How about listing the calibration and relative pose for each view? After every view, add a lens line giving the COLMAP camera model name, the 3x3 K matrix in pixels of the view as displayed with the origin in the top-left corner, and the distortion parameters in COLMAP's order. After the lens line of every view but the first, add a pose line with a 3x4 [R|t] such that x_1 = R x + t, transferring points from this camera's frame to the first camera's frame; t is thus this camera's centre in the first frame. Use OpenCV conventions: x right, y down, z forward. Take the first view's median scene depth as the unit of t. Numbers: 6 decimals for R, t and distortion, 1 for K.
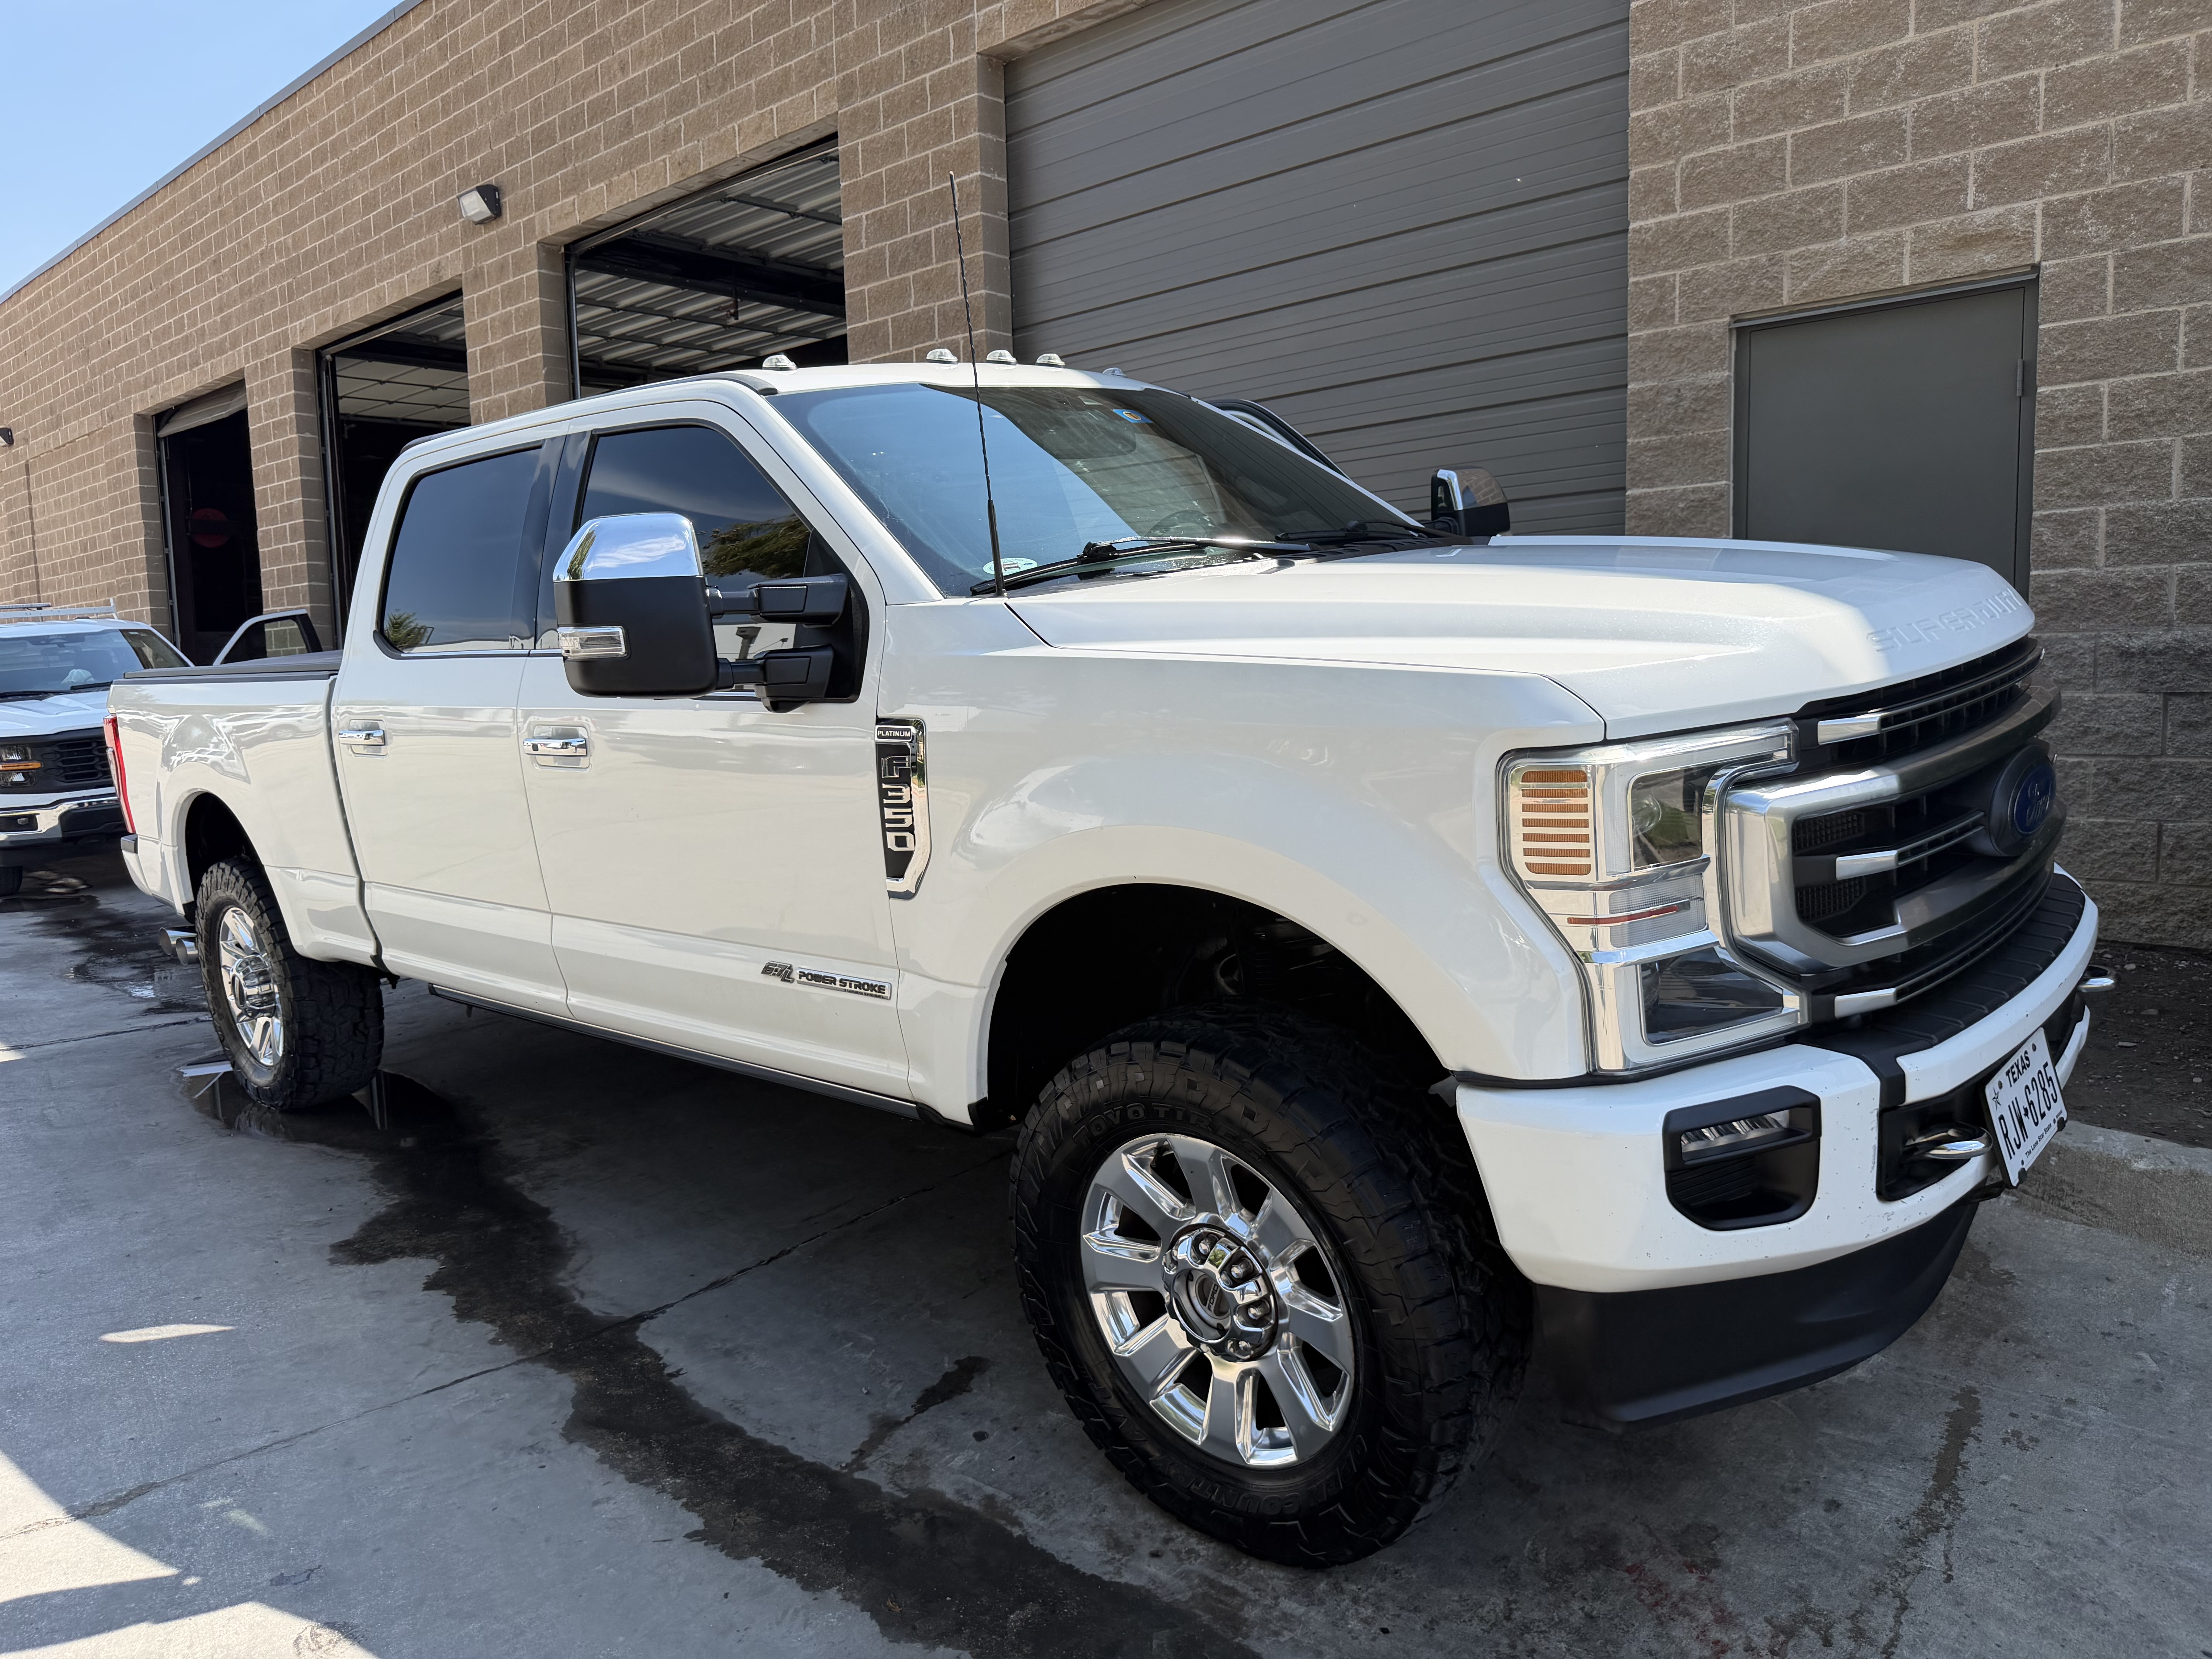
lens RADIAL K [[1564.4, 0, 918.1], [0, 1564.4, 827.7], [0, 0, 1]] dist [0.017574, -0.029618]
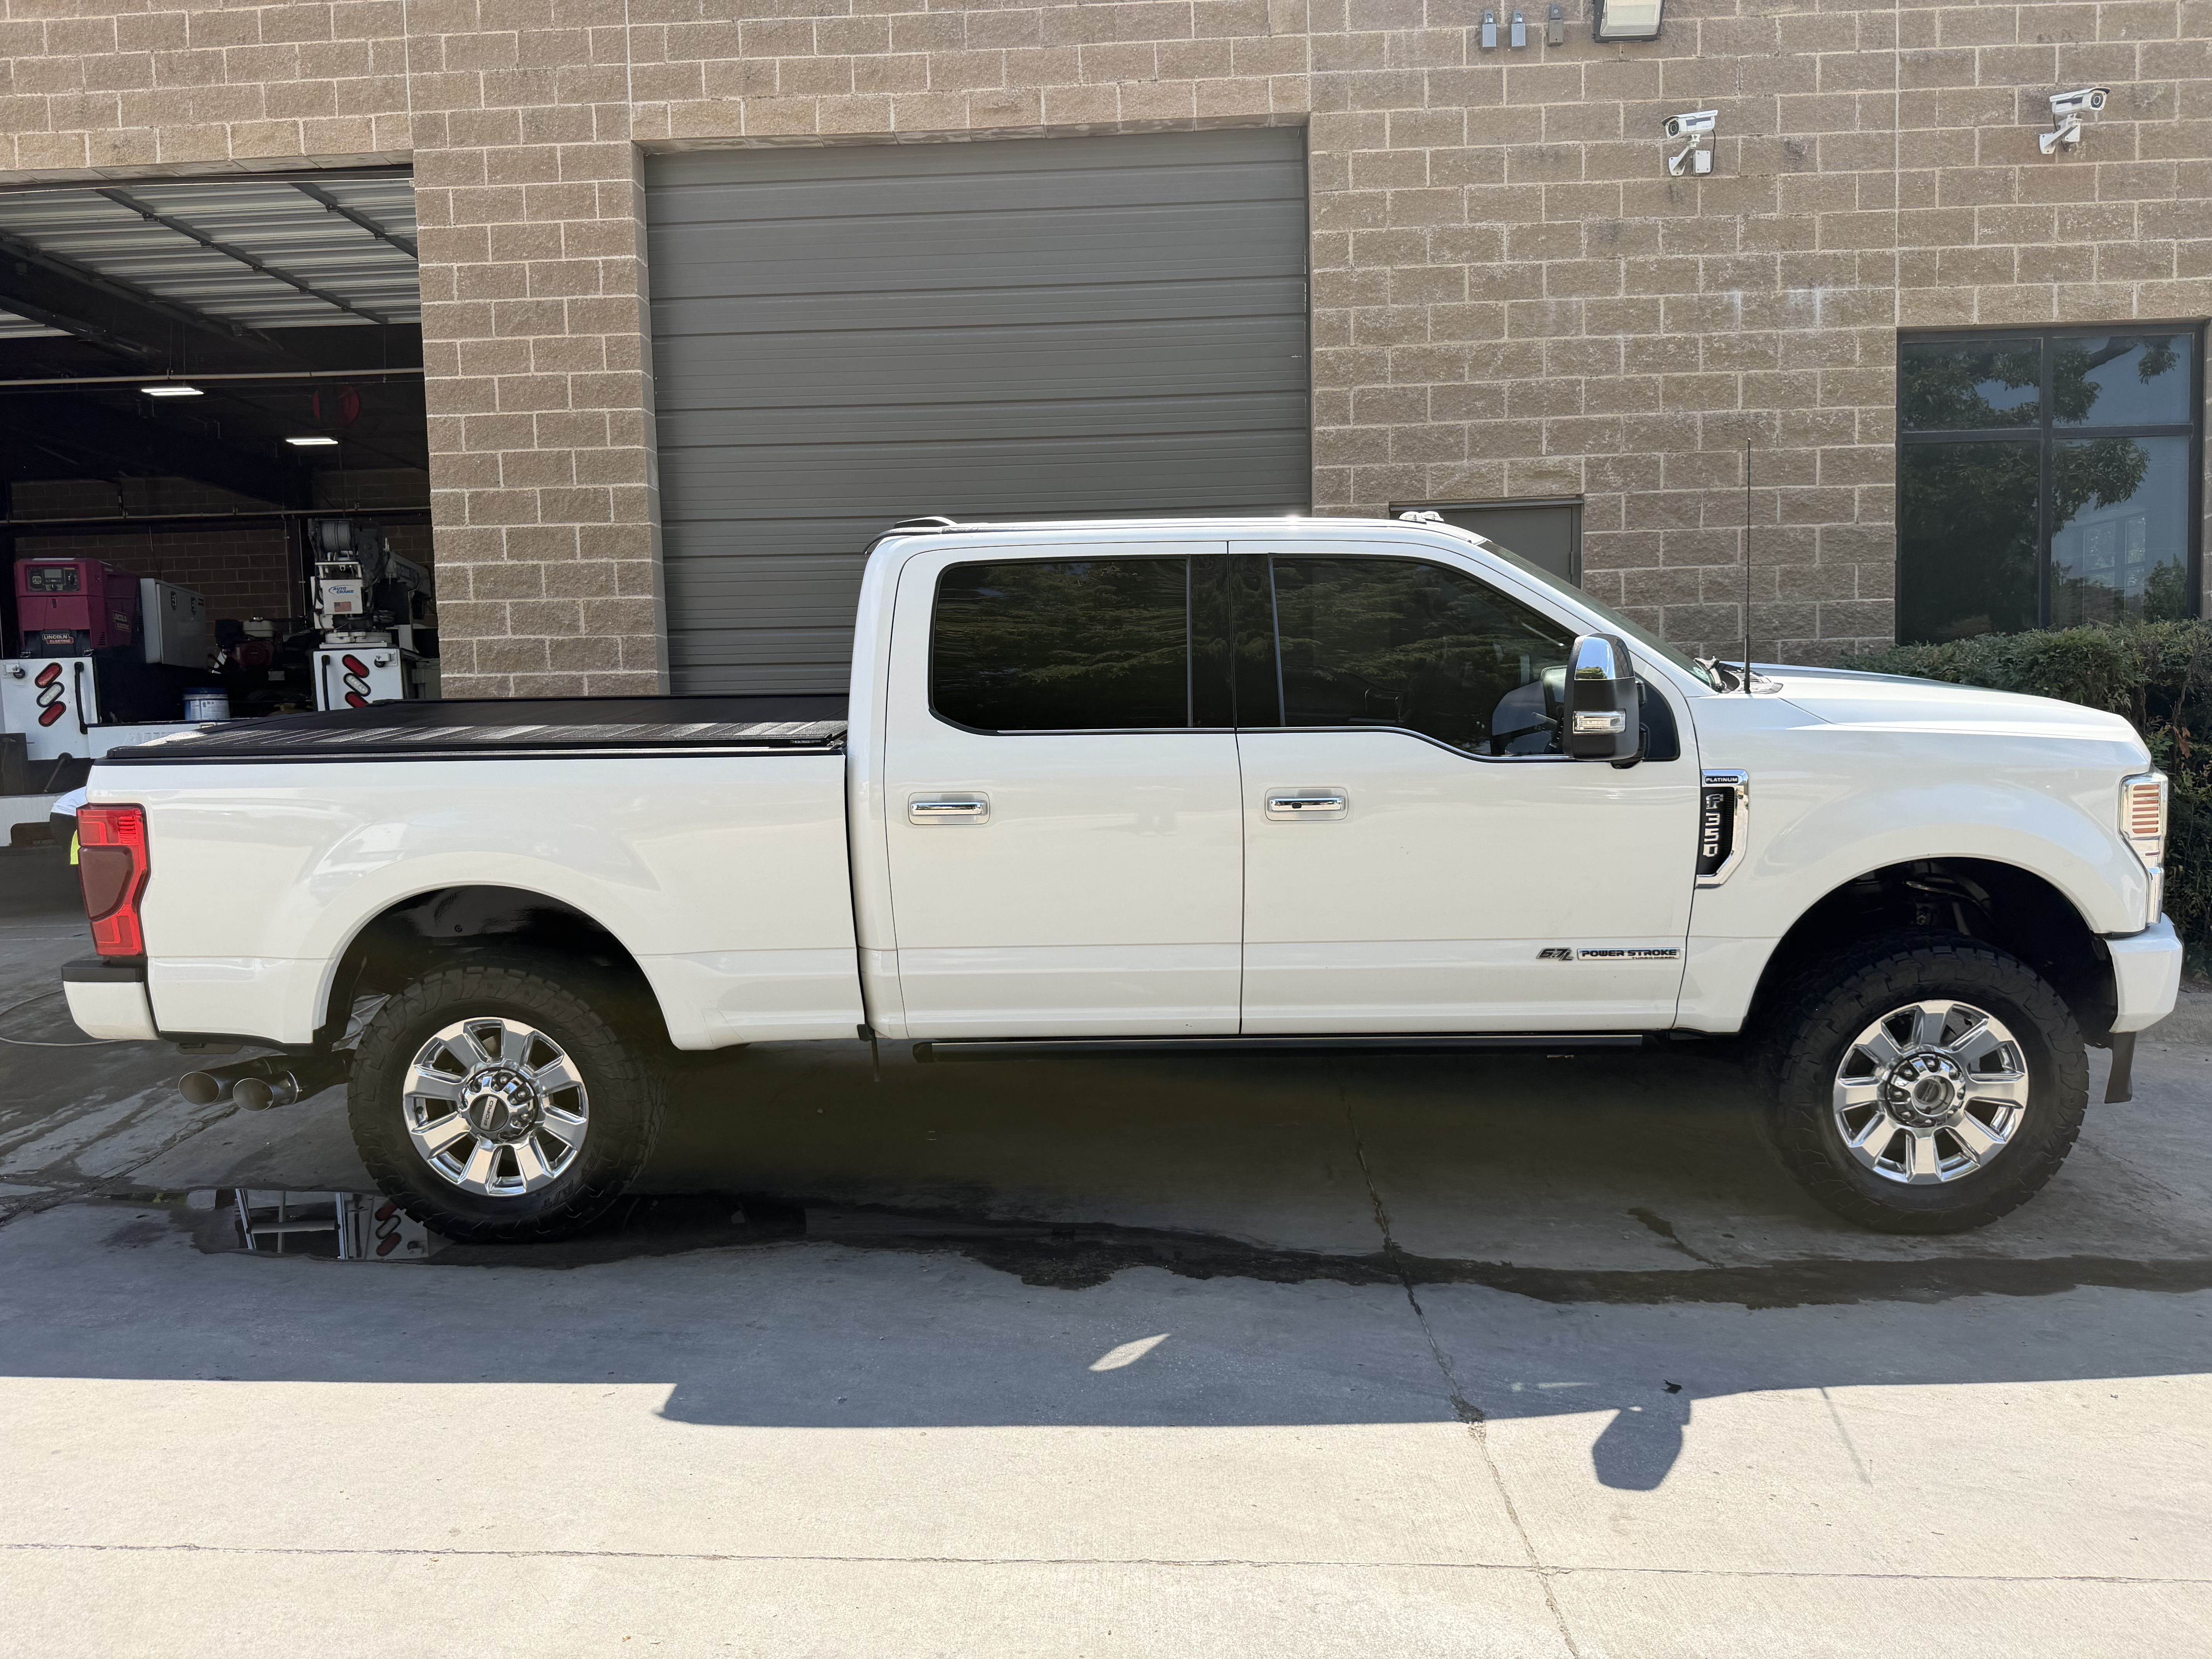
lens RADIAL K [[1564.4, 0, 1103.7], [0, 1564.4, 838.3], [0, 0, 1]] dist [0.017574, -0.029618]
pose [[0.757091, -0.039886, 0.652091, -0.758338], [0.068639, 0.997467, -0.018680, -0.007781], [-0.649693, 0.058902, 0.757911, 0.110597]]
